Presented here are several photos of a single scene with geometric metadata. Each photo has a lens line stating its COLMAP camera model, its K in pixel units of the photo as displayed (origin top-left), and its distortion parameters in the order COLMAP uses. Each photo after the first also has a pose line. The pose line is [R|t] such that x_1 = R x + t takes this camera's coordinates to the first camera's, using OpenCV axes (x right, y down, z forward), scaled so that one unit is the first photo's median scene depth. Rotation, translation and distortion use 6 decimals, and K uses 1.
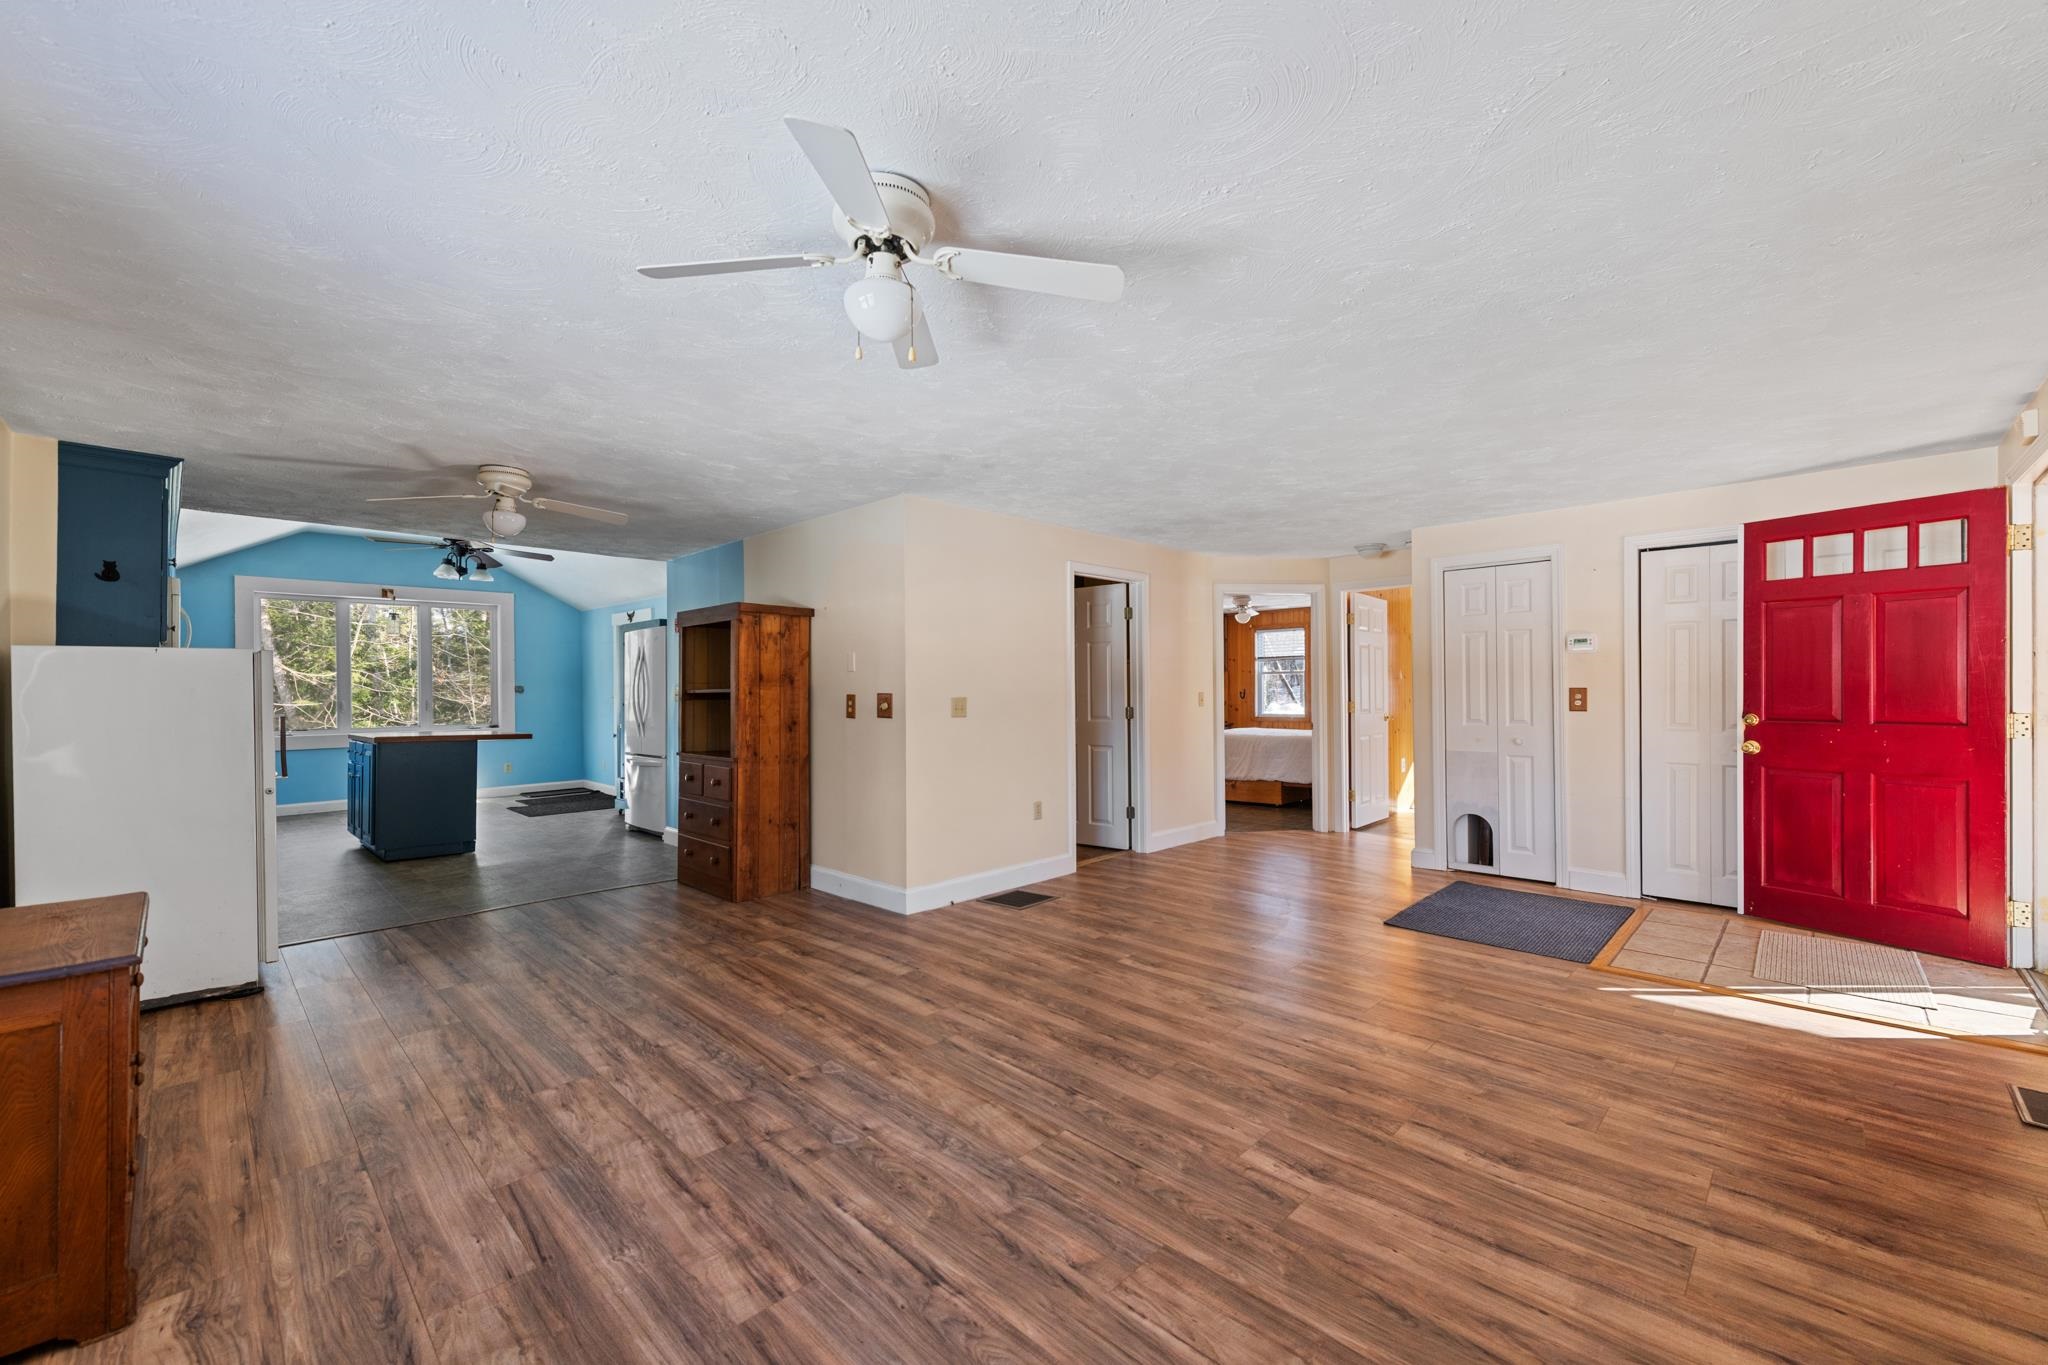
lens RADIAL K [[807.1, 0, 1011.8], [0, 807.1, 687.5], [0, 0, 1]] dist [0.003189, 0.000083]
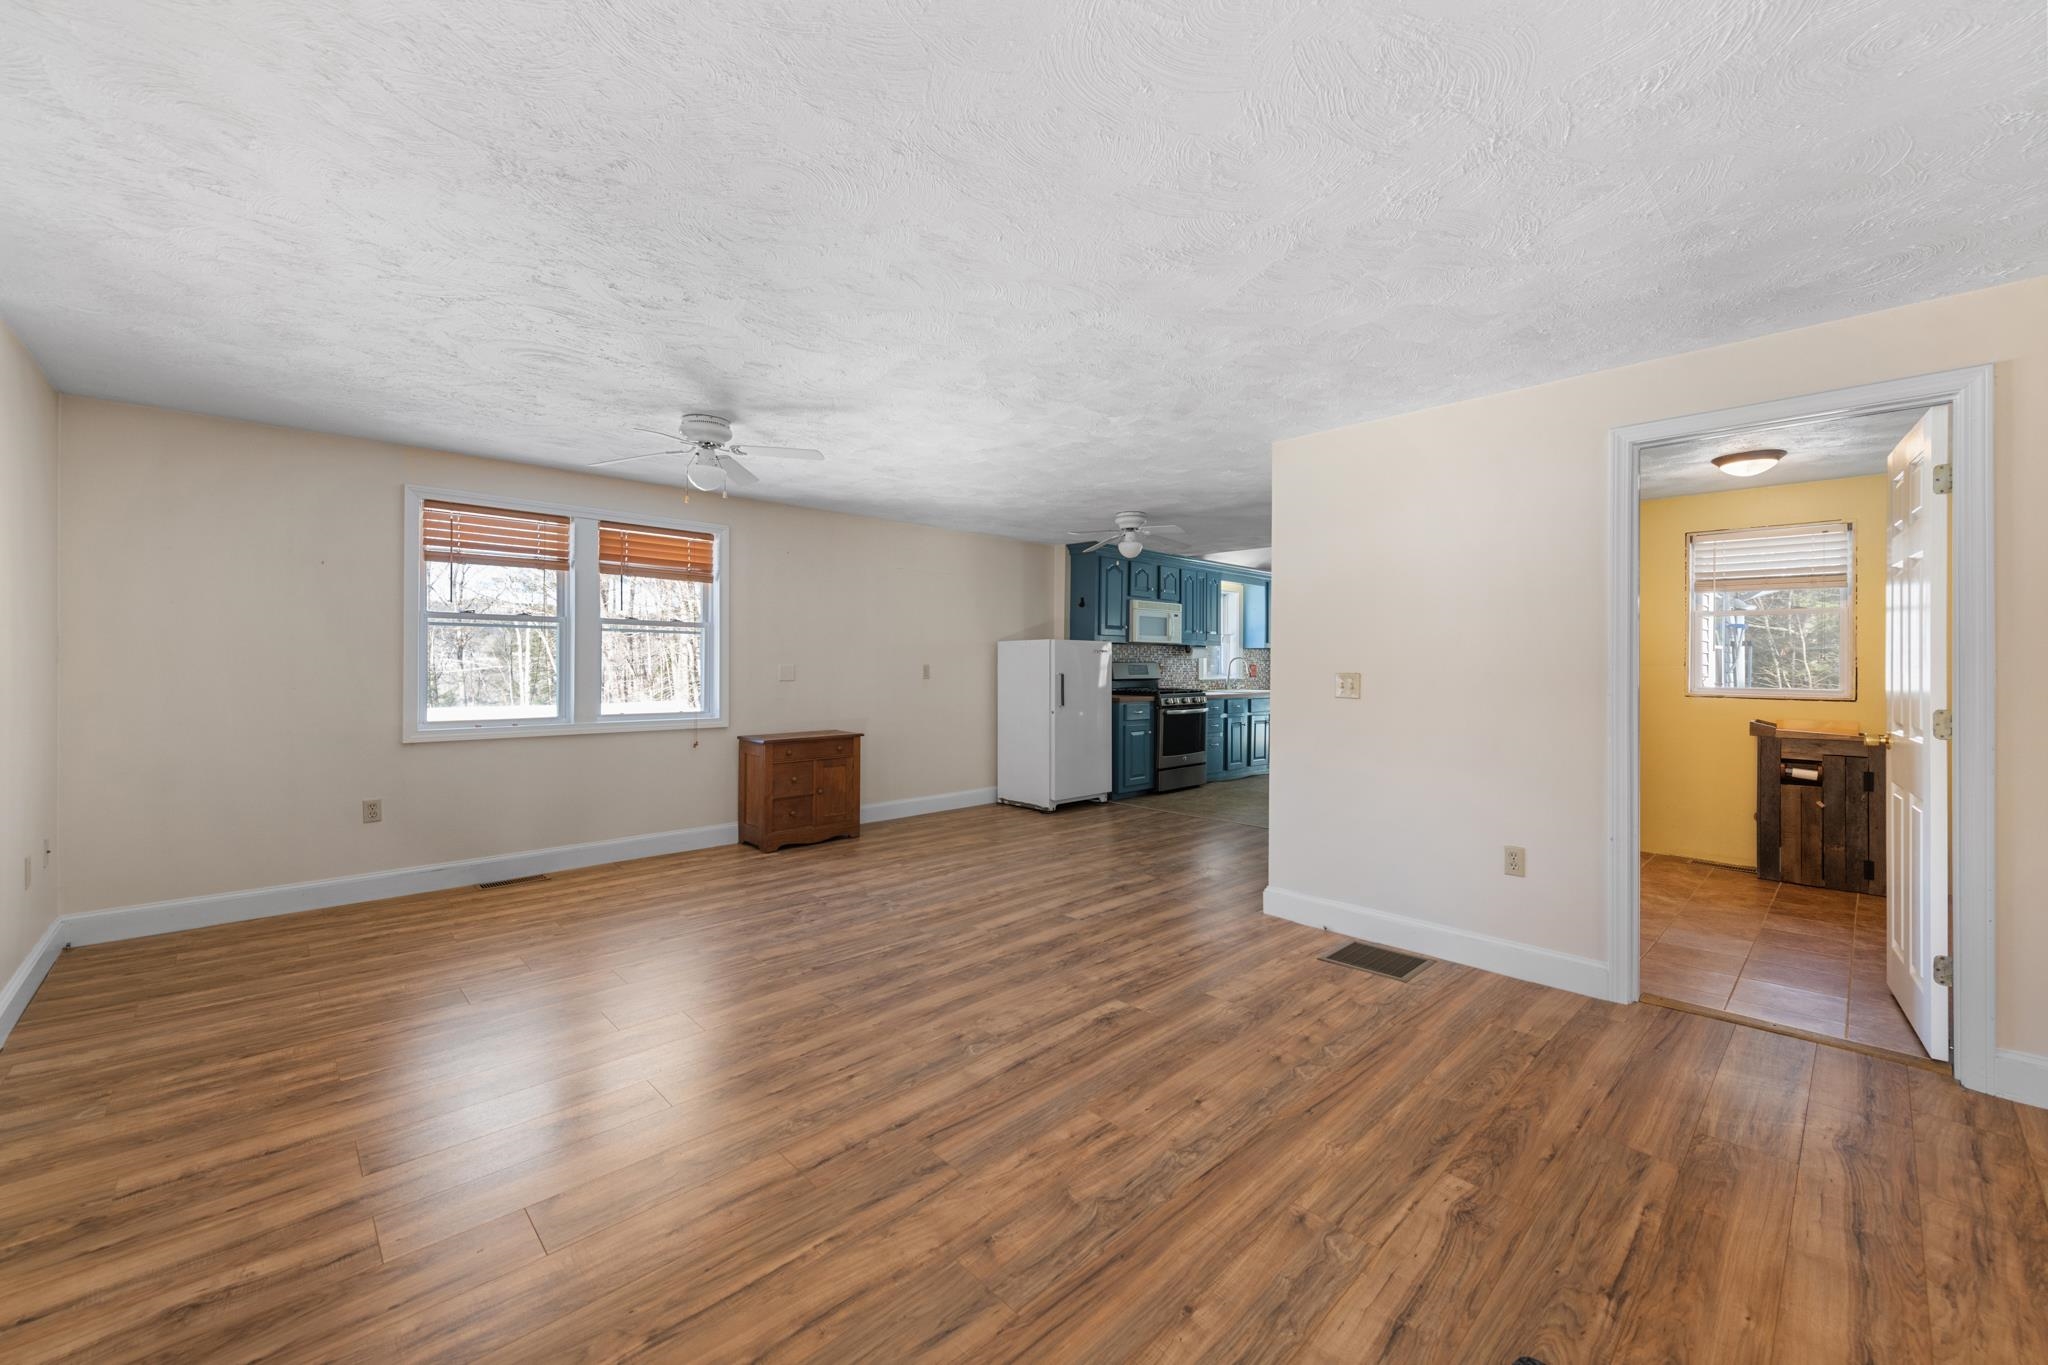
lens RADIAL K [[807.1, 0, 1014.1], [0, 807.1, 662.9], [0, 0, 1]] dist [0.003189, 0.000083]
pose [[-0.025125, 0.010625, -0.999628, 1.077733], [-0.002098, 0.999941, 0.010681, 0.001905], [0.999682, 0.002365, -0.025101, 1.077906]]
